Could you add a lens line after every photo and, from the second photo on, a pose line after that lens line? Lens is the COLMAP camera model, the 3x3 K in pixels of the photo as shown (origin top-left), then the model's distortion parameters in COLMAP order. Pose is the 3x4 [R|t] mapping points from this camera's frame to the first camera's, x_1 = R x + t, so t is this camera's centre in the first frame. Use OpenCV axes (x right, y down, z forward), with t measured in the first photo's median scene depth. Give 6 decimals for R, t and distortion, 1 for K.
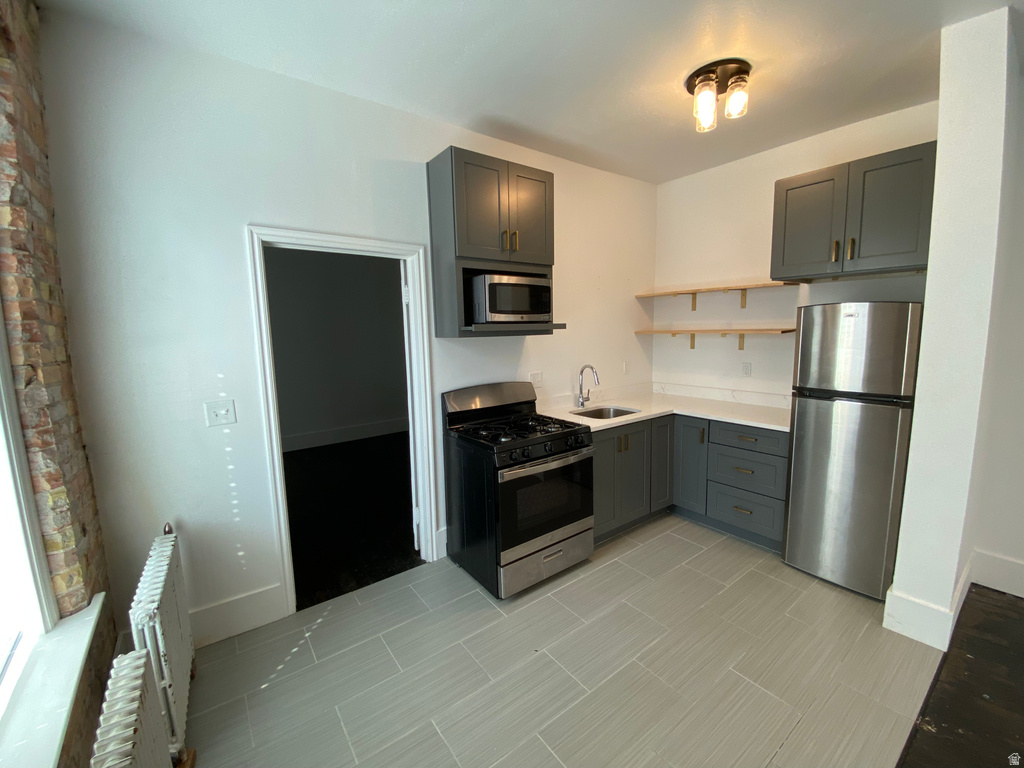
lens RADIAL K [[414.1, 0, 508.0], [0, 414.1, 386.3], [0, 0, 1]] dist [0.020373, -0.019096]
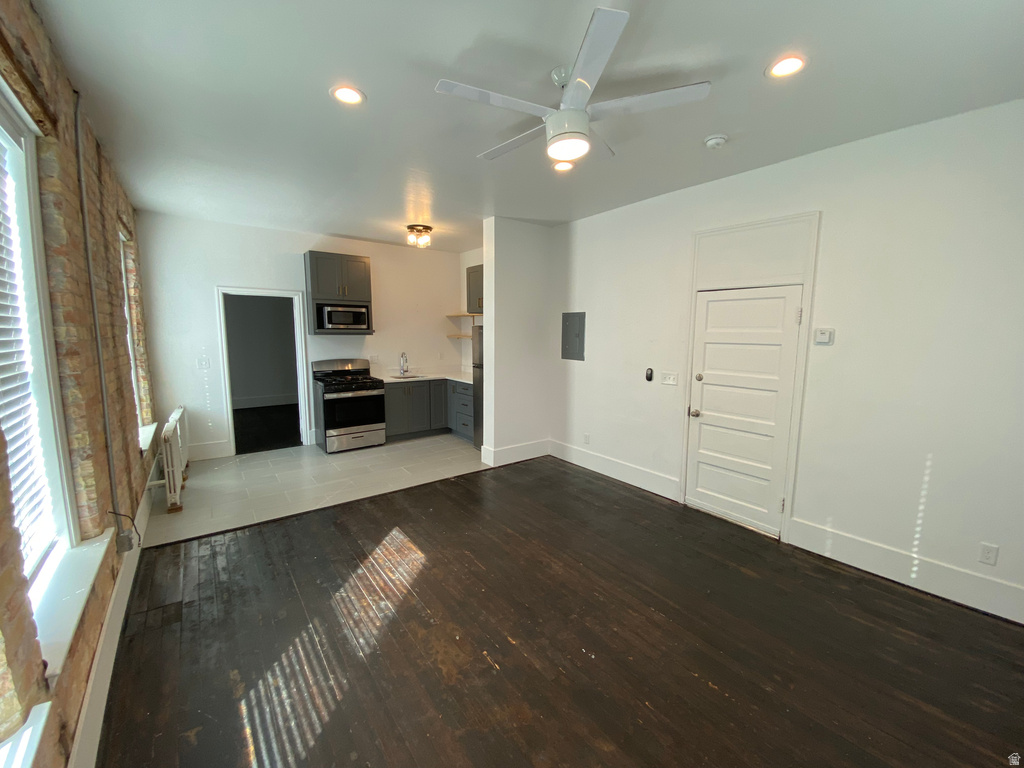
lens RADIAL K [[414.1, 0, 508.0], [0, 414.1, 386.3], [0, 0, 1]] dist [0.020373, -0.019096]
pose [[0.999677, 0.023499, 0.009647, 0.825271], [-0.023439, 0.999705, -0.006353, 0.132041], [-0.009794, 0.006125, 0.999933, -1.115998]]
